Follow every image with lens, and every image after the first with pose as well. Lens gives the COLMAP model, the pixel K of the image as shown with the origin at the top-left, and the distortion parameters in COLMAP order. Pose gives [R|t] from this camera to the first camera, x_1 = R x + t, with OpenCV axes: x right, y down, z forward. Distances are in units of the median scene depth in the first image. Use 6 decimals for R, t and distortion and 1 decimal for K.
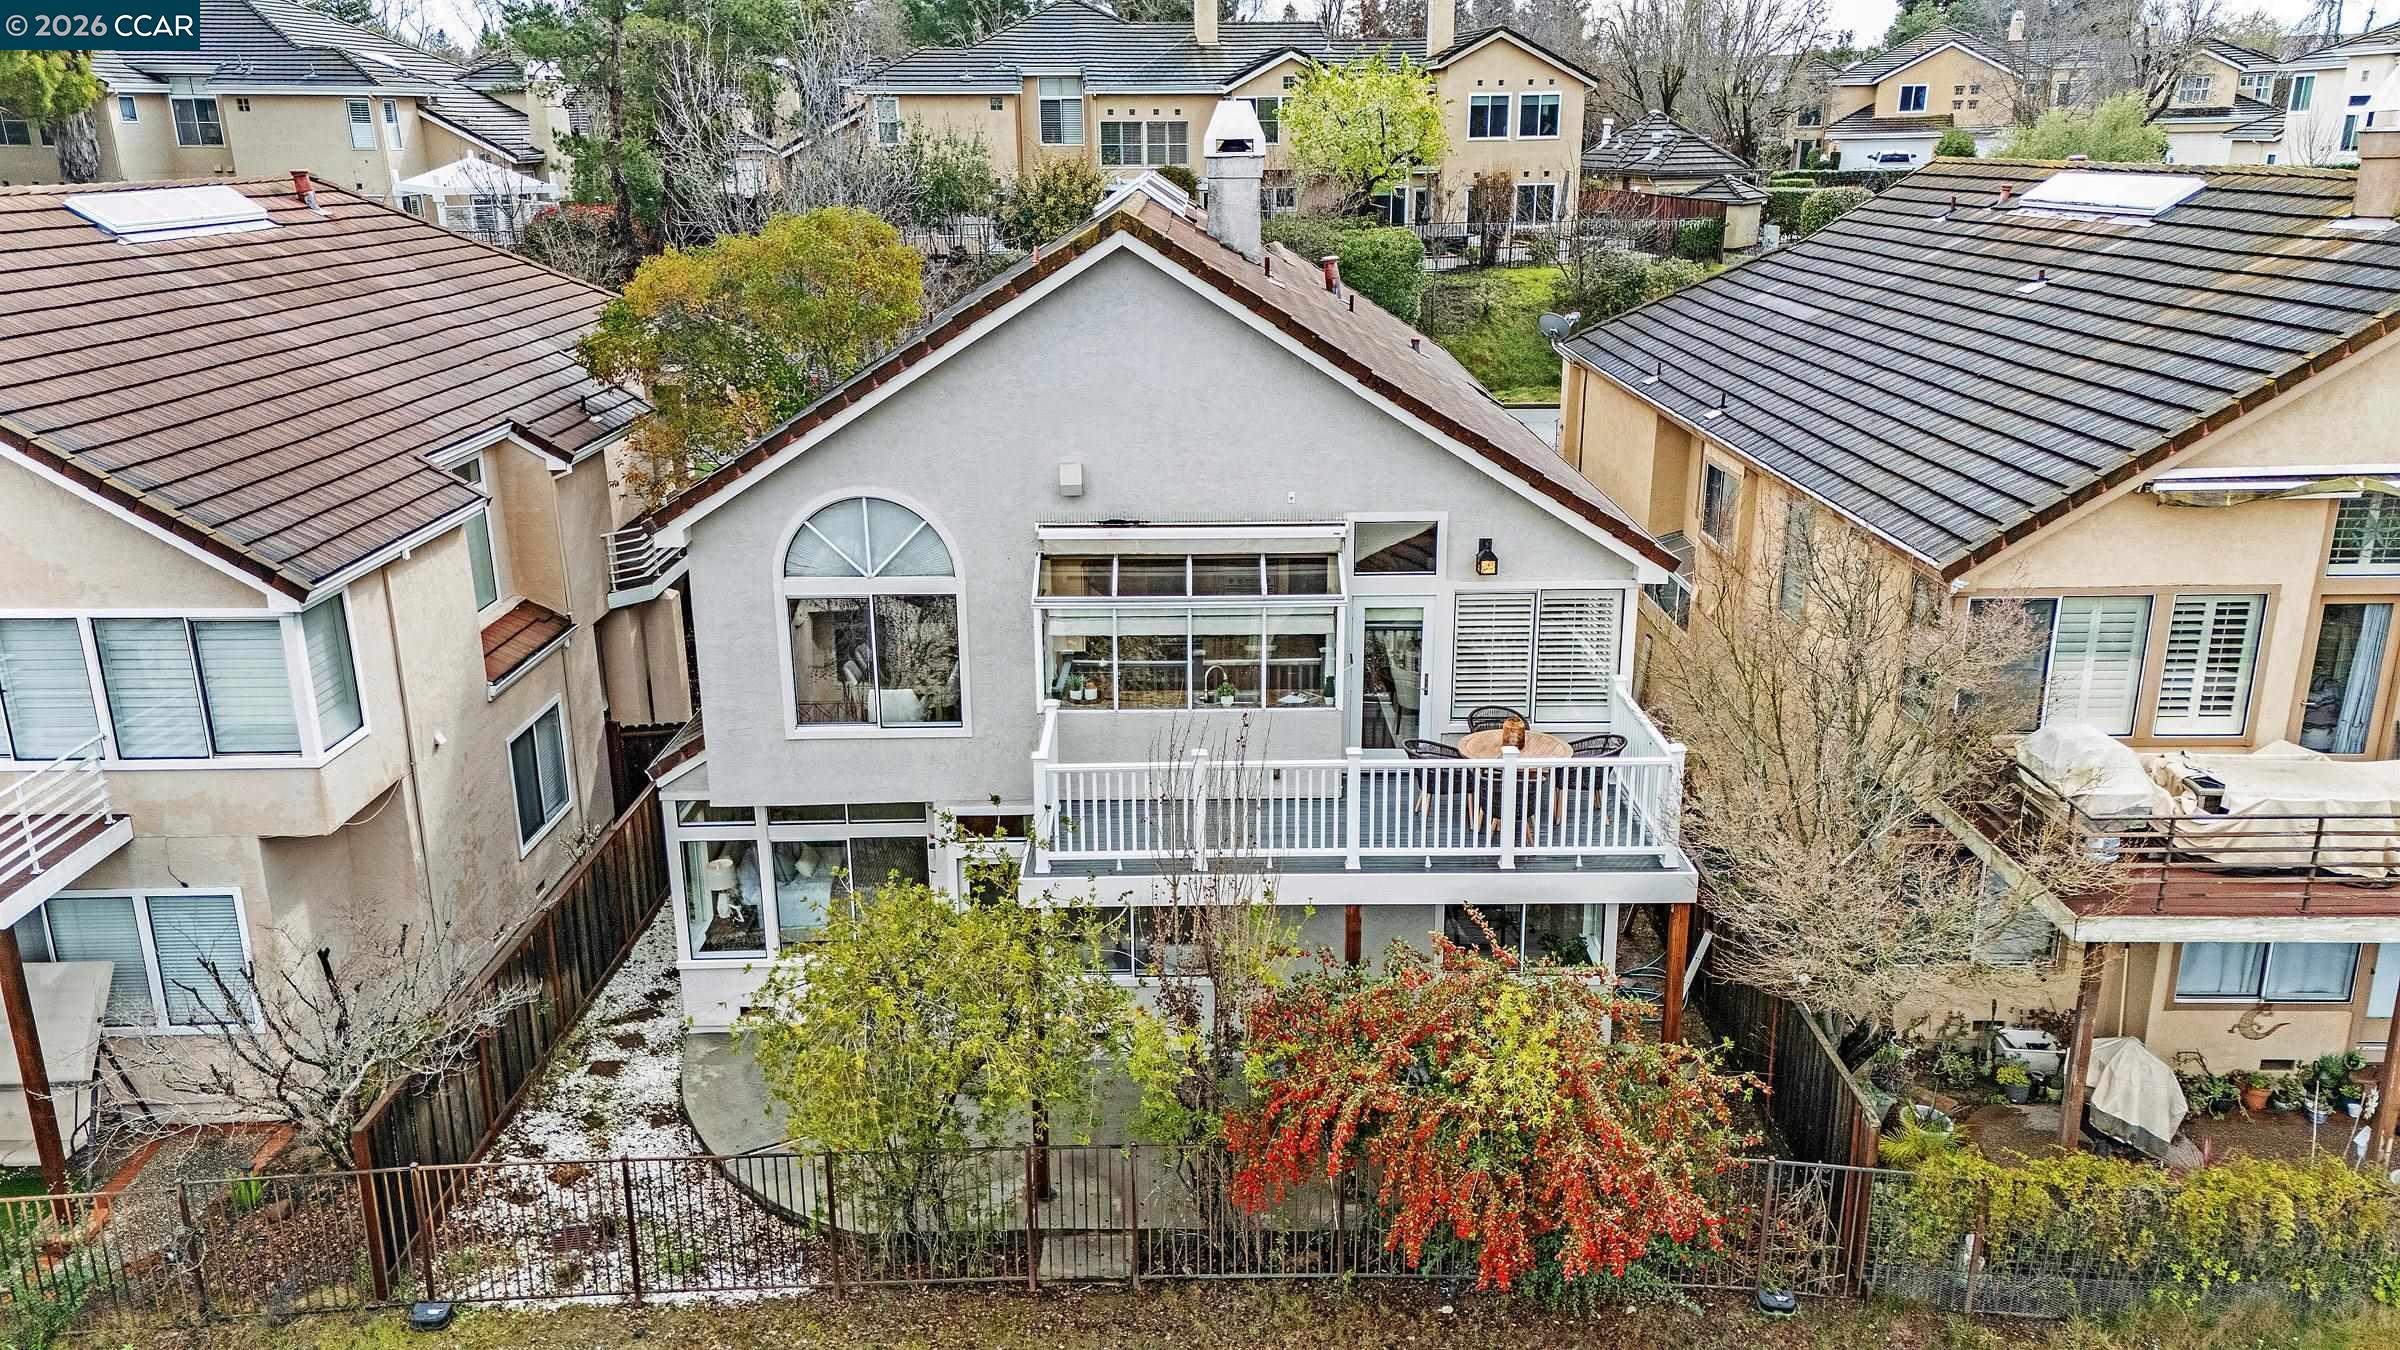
lens RADIAL K [[1750.0, 0, 1199.4], [0, 1750.0, 670.6], [0, 0, 1]] dist [0.090441, -0.033389]
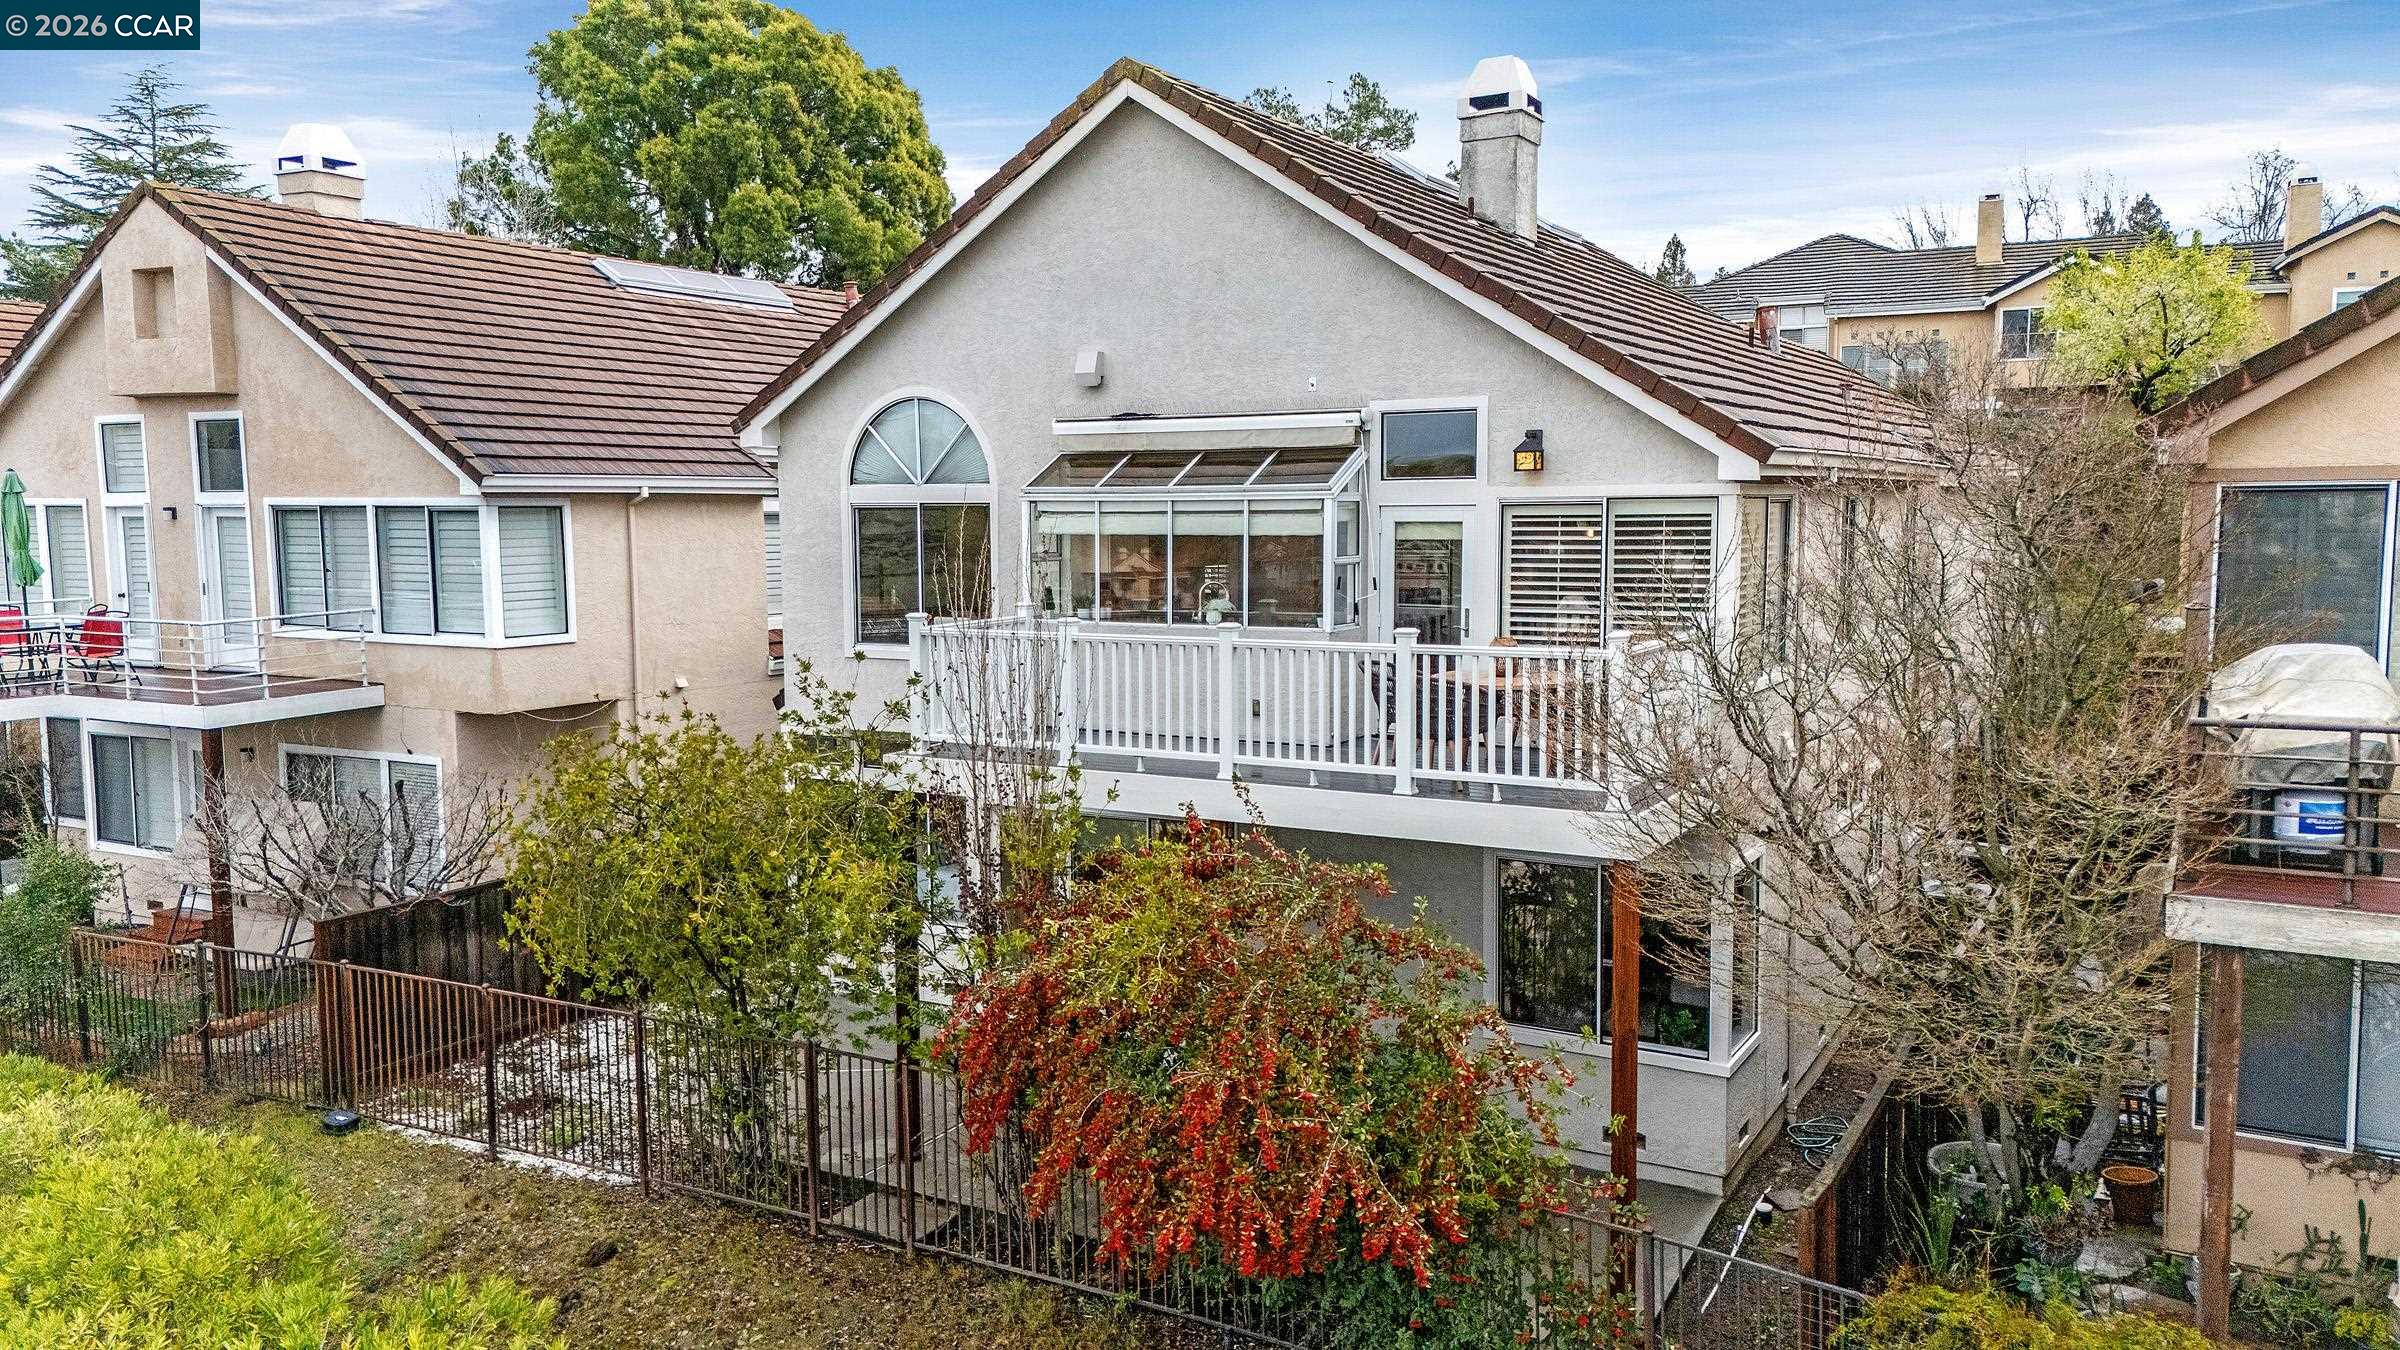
lens RADIAL K [[1750.0, 0, 1195.9], [0, 1750.0, 667.3], [0, 0, 1]] dist [0.090441, -0.033389]
pose [[0.861983, 0.049047, -0.504559, 0.437457], [-0.150183, 0.975335, -0.161760, 0.179351], [0.484180, 0.215211, 0.848089, 0.286599]]
